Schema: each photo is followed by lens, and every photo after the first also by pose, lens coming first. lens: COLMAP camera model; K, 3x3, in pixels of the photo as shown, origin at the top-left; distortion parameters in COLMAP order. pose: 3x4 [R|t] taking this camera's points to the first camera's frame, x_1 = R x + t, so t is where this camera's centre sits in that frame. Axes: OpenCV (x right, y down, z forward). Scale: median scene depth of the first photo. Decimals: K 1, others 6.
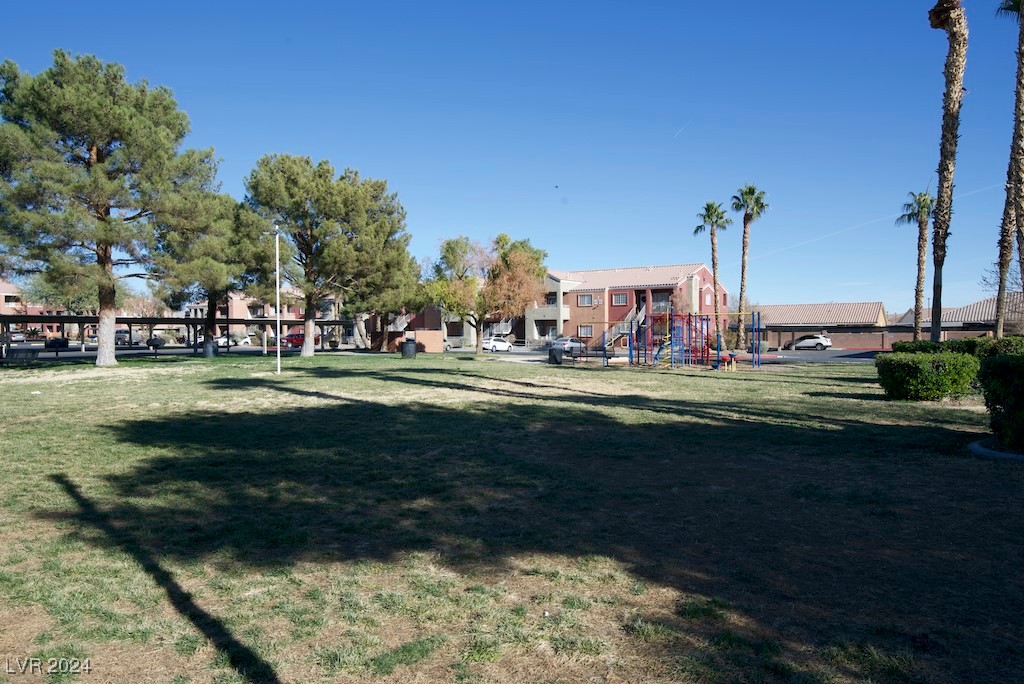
lens RADIAL K [[723.0, 0, 514.2], [0, 723.0, 344.7], [0, 0, 1]] dist [0.045876, -0.004896]
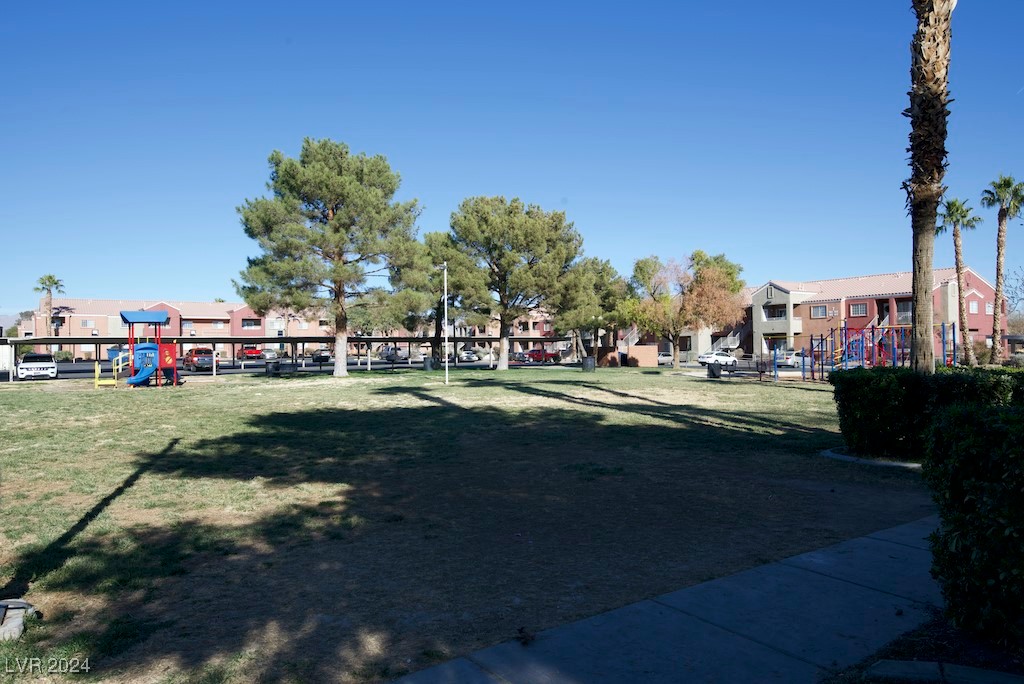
lens RADIAL K [[723.0, 0, 513.7], [0, 723.0, 341.3], [0, 0, 1]] dist [0.045876, -0.004896]
pose [[0.935280, -0.011500, -0.353722, 0.104073], [0.002692, 0.999674, -0.025383, 0.000007], [0.353899, 0.022788, 0.935006, -0.044203]]
